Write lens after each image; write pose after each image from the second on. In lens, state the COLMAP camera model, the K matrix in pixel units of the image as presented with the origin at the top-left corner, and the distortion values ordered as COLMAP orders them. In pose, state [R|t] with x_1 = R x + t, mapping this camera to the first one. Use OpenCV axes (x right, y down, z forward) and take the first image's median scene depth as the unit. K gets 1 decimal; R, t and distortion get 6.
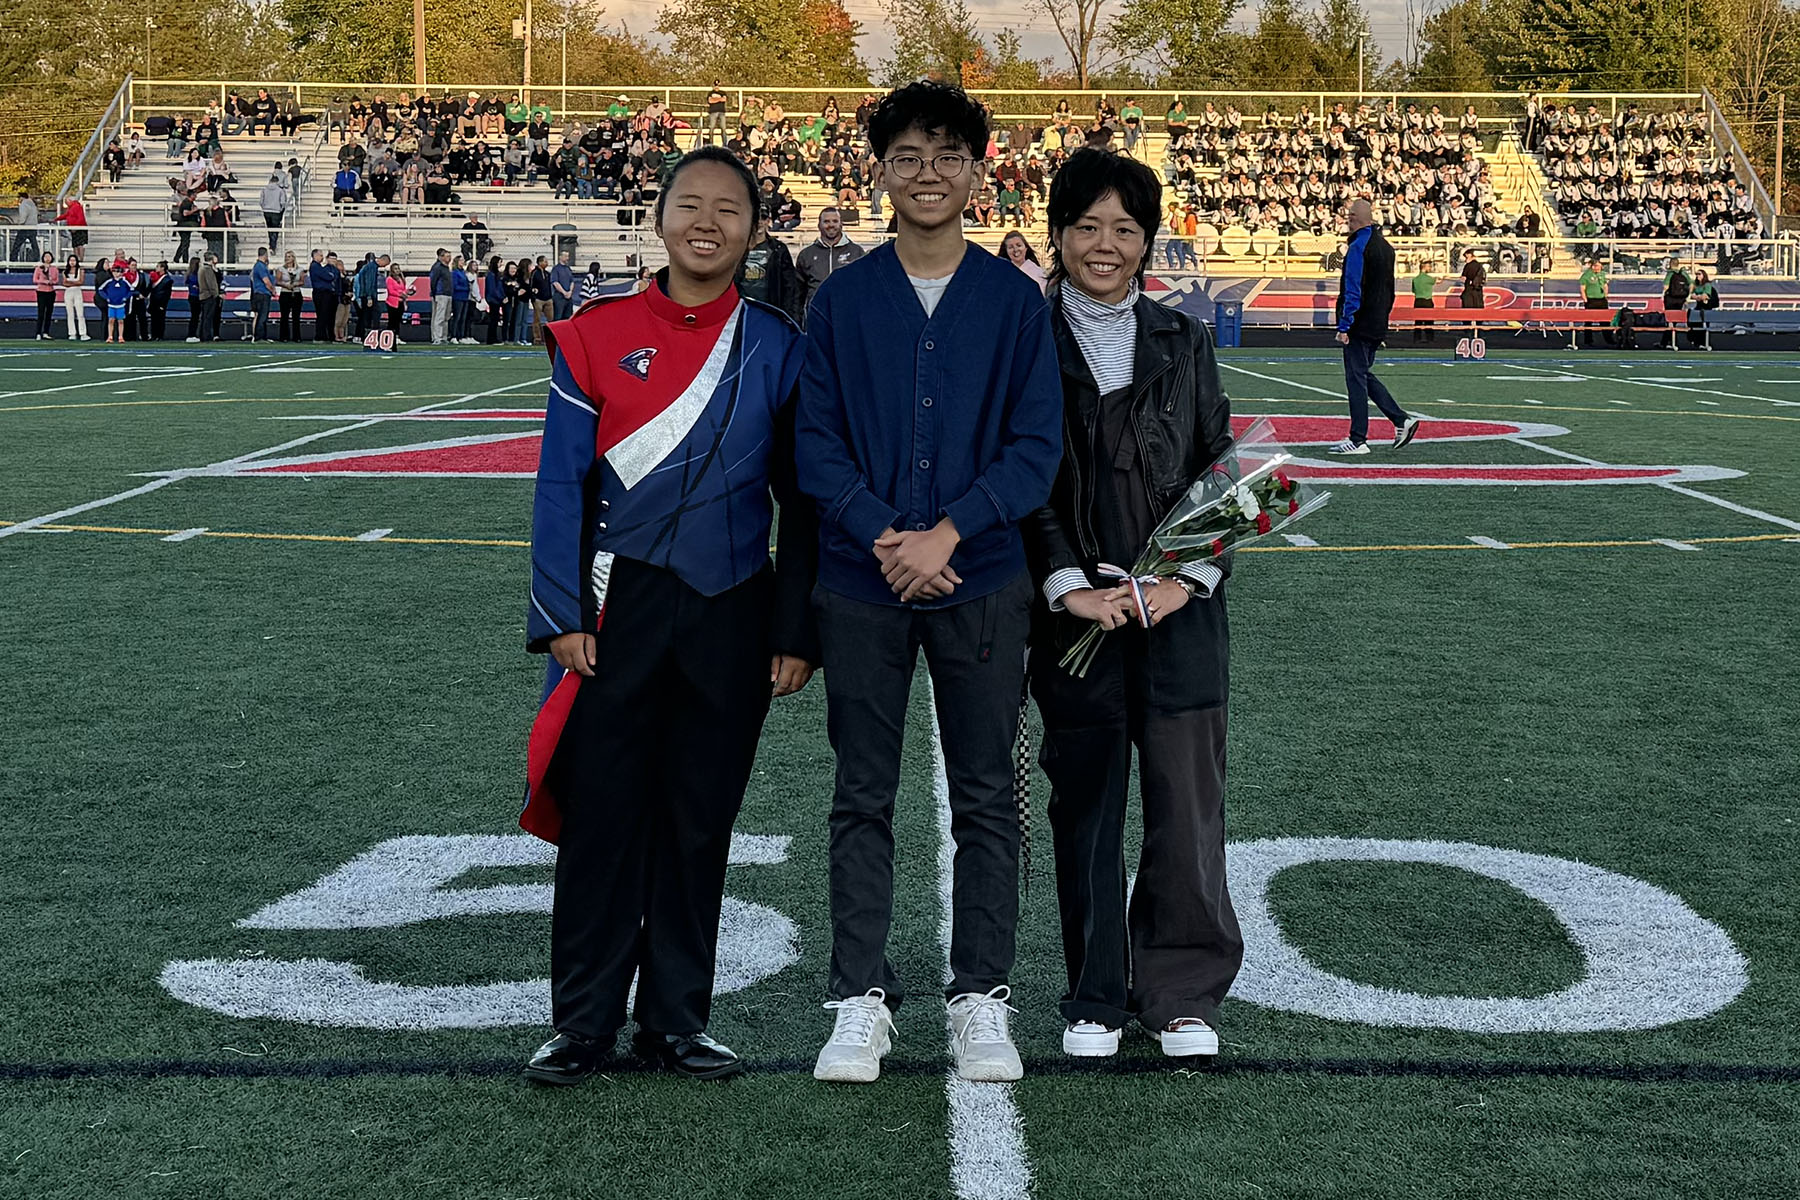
lens RADIAL K [[2757.9, 0, 950.0], [0, 2757.9, 339.9], [0, 0, 1]] dist [0.136419, -0.145378]
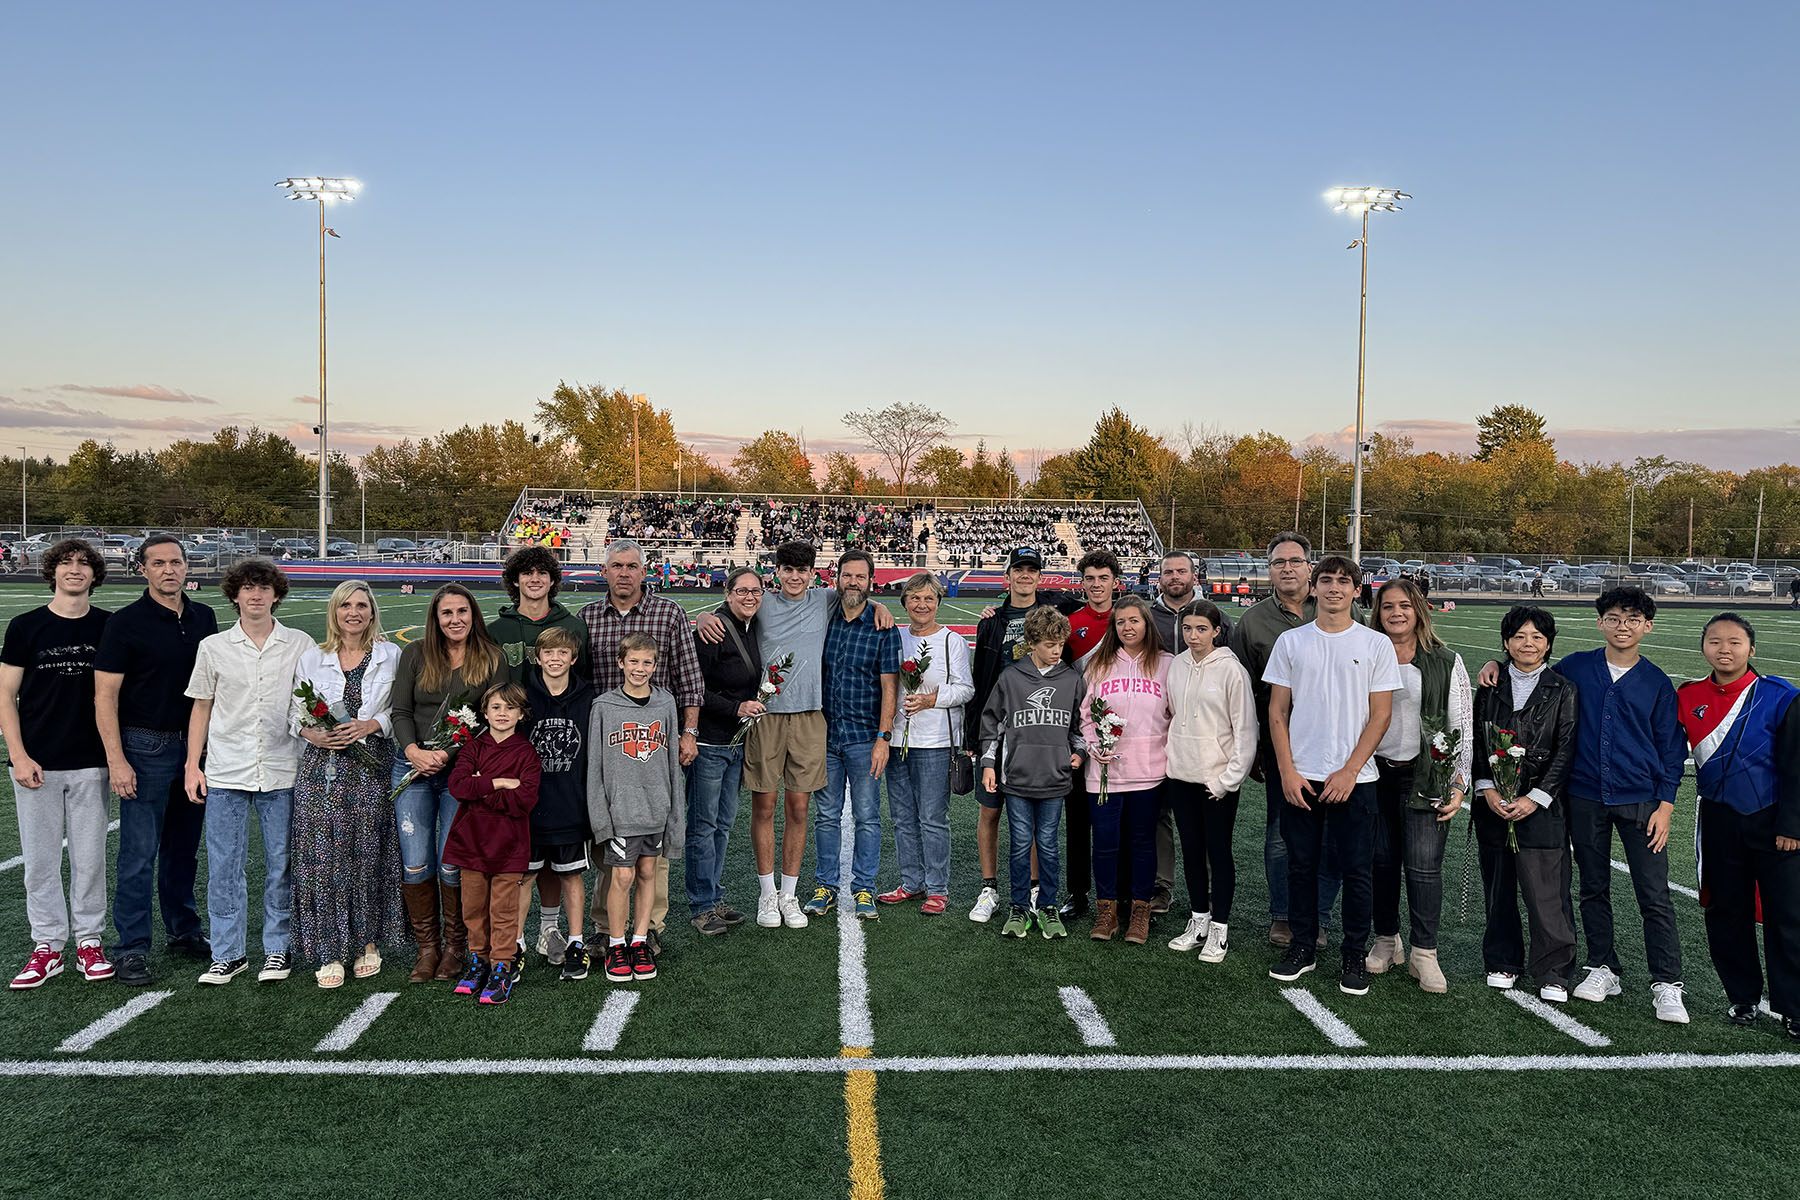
lens RADIAL K [[1338.4, 0, 898.3], [0, 1338.4, 604.7], [0, 0, 1]] dist [0.109221, -0.009177]
pose [[0.999328, 0.008697, 0.035602, 0.002869], [-0.009319, 0.999806, 0.017356, -0.011484], [-0.035444, -0.017676, 0.999215, -0.258765]]
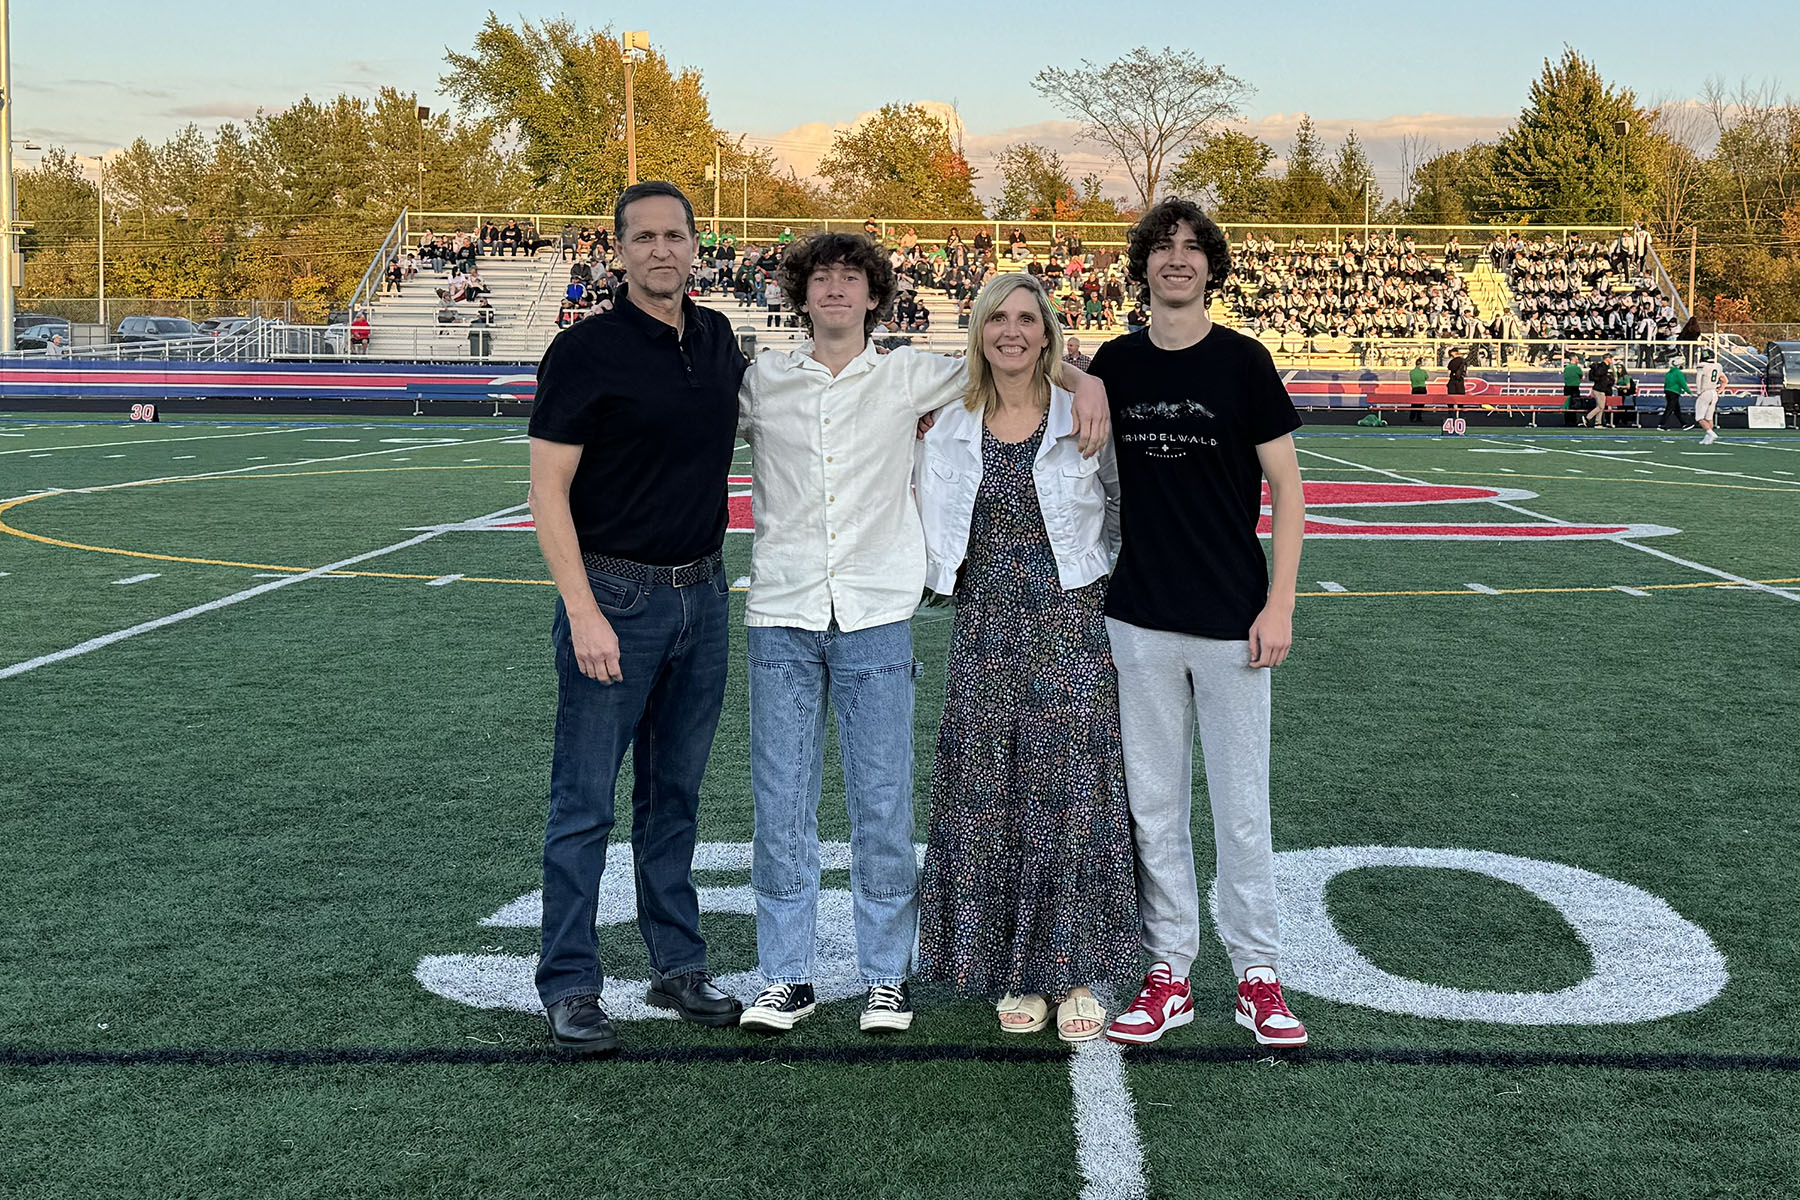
lens RADIAL K [[2118.8, 0, 1047.4], [0, 2118.8, 446.8], [0, 0, 1]] dist [0.144486, -0.193551]
pose [[0.999991, 0.002949, 0.002897, -0.002546], [-0.002997, 0.999856, 0.016703, -0.002966], [-0.002847, -0.016711, 0.999856, 0.014534]]
